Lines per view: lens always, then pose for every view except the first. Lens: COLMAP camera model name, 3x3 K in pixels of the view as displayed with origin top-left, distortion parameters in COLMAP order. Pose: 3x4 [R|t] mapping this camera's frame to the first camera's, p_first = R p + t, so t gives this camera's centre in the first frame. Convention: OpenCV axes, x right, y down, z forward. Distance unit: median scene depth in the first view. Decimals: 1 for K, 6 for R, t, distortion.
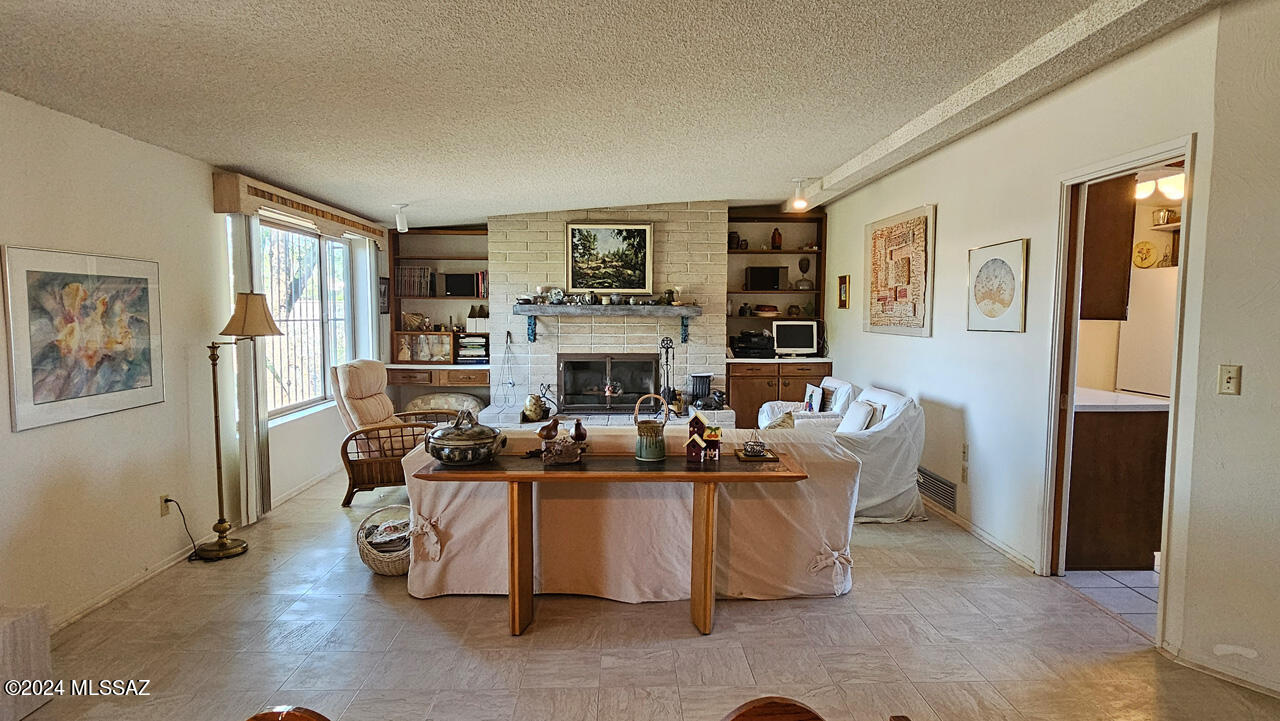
lens RADIAL K [[695.5, 0, 644.3], [0, 695.5, 364.1], [0, 0, 1]] dist [-0.000110, 0.000576]
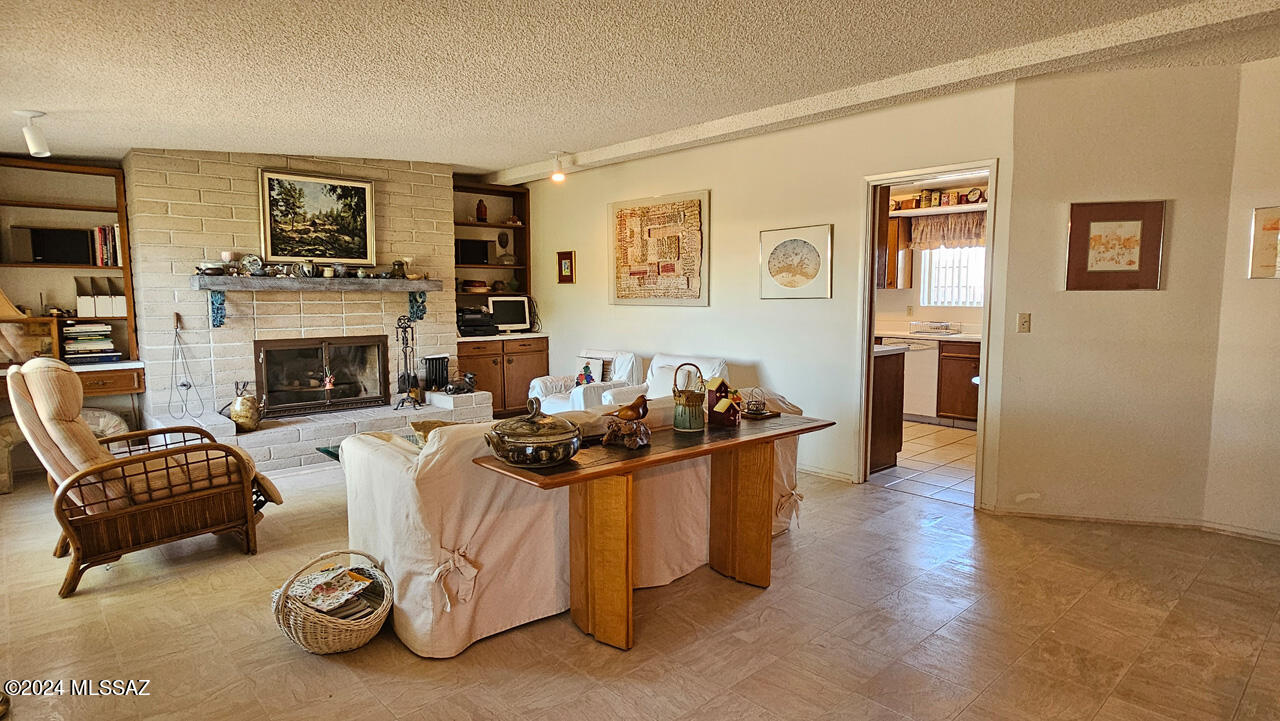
lens RADIAL K [[695.5, 0, 644.3], [0, 695.5, 364.1], [0, 0, 1]] dist [-0.000110, 0.000576]
pose [[0.759094, -0.070402, 0.647163, -0.300079], [0.054587, 0.997517, 0.044487, -0.000349], [-0.648688, 0.001557, 0.761053, 0.140180]]
